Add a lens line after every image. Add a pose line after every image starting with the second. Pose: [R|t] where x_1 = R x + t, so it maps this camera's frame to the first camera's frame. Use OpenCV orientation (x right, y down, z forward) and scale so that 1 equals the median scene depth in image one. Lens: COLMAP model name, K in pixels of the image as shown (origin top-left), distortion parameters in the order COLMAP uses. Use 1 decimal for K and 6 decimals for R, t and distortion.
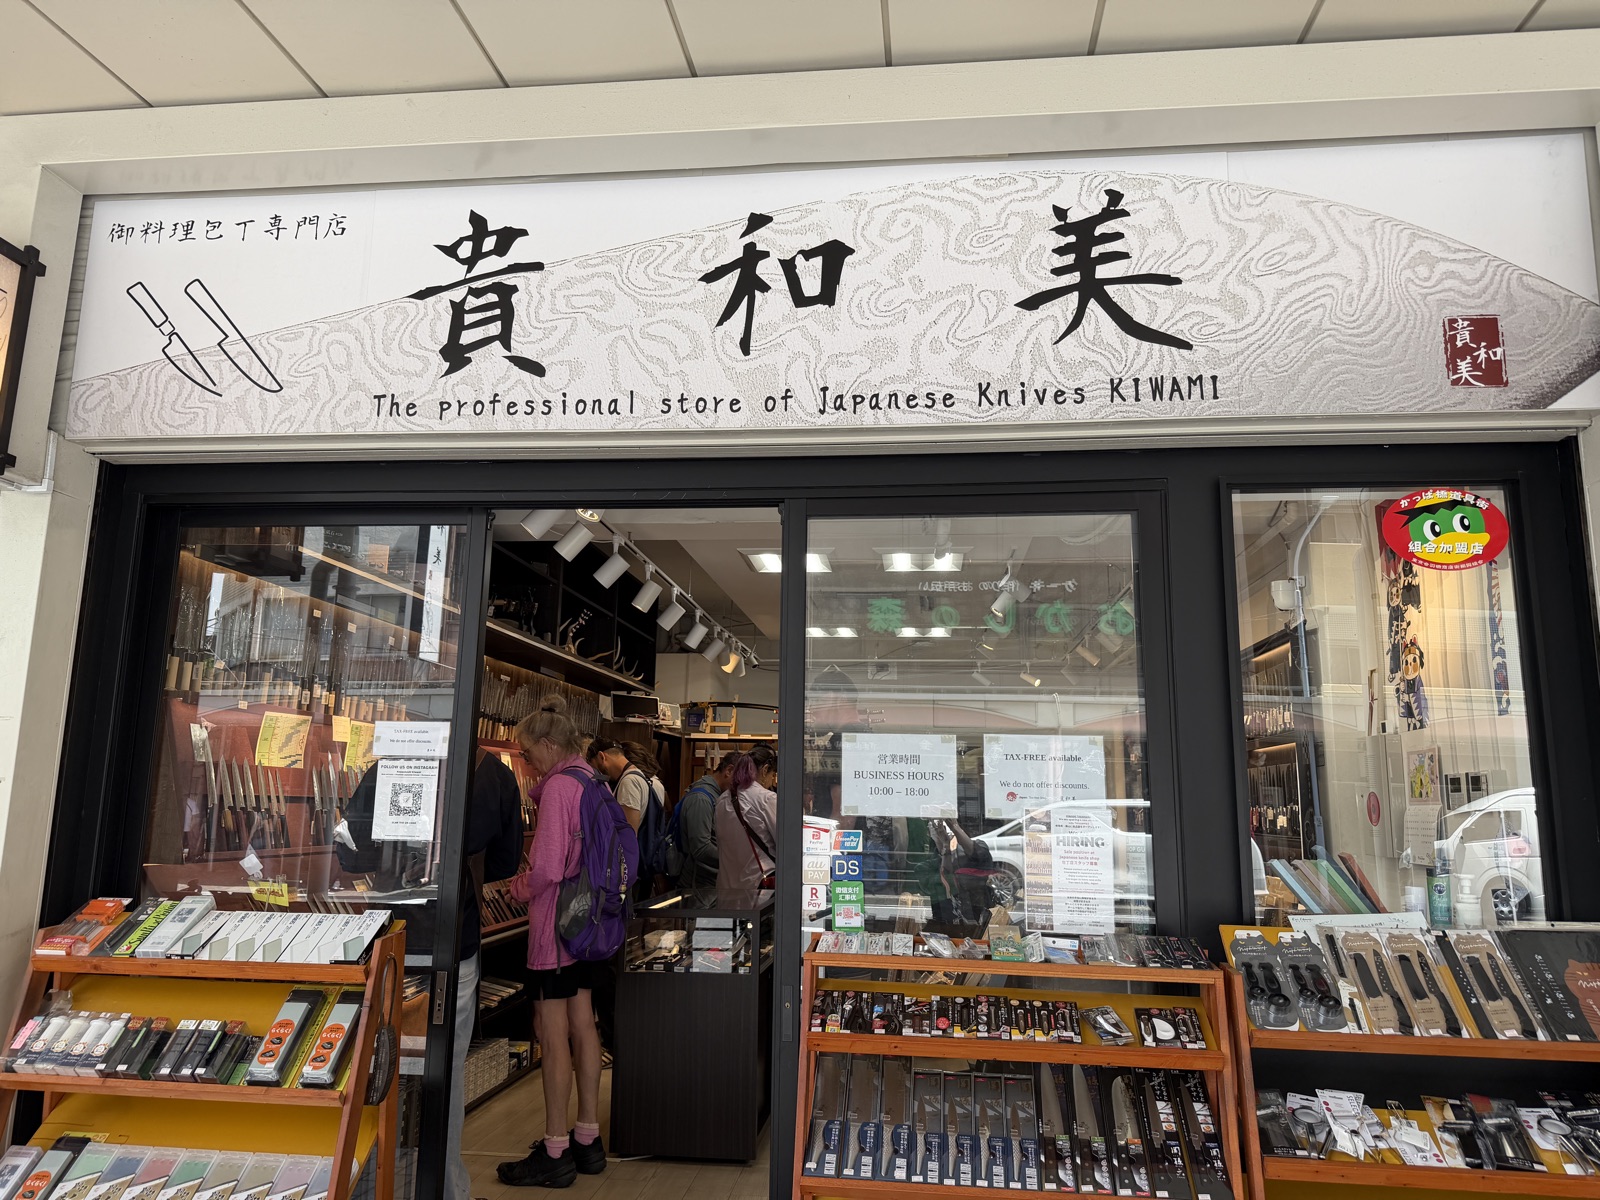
lens RADIAL K [[1108.0, 0, 807.8], [0, 1108.0, 609.6], [0, 0, 1]] dist [0.065699, -0.061366]
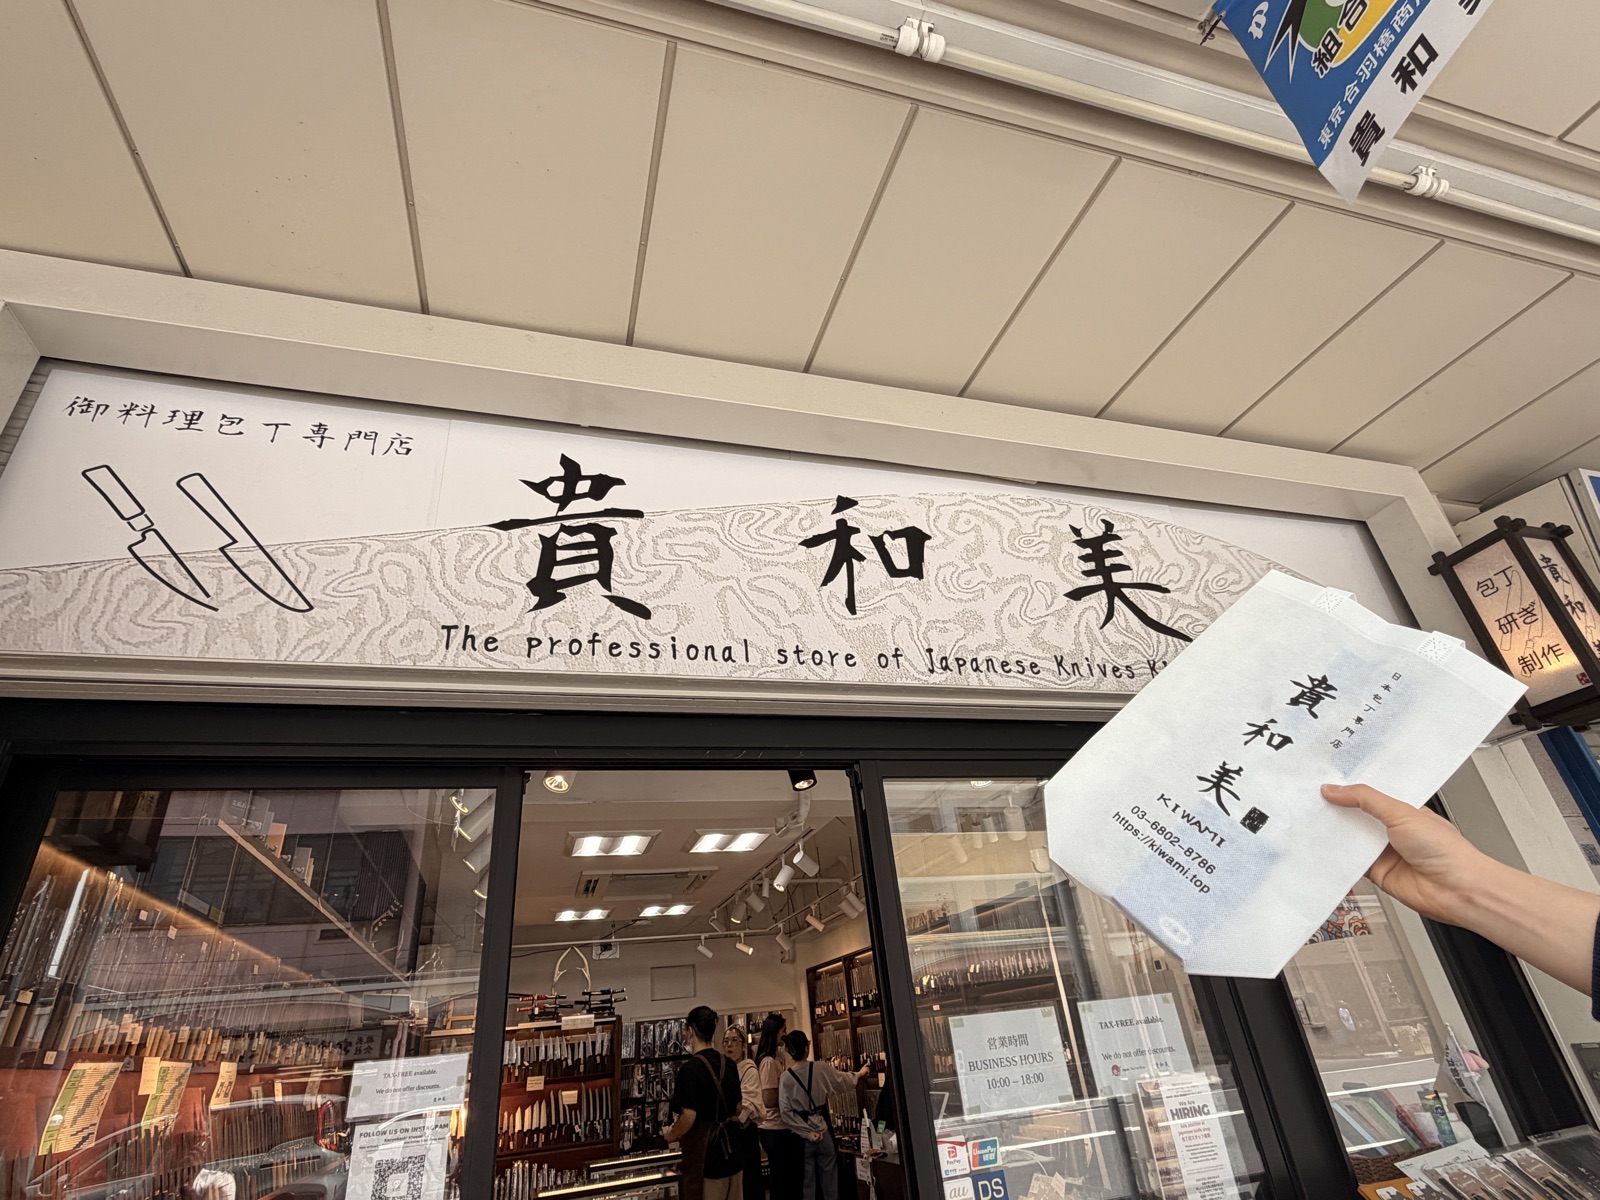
lens RADIAL K [[800.9, 0, 804.5], [0, 800.9, 609.4], [0, 0, 1]] dist [0.029591, -0.003807]
pose [[0.914606, 0.095405, 0.392929, -0.380165], [0.040649, 0.945148, -0.324103, 0.004997], [-0.402297, 0.312399, 0.860560, 0.368913]]
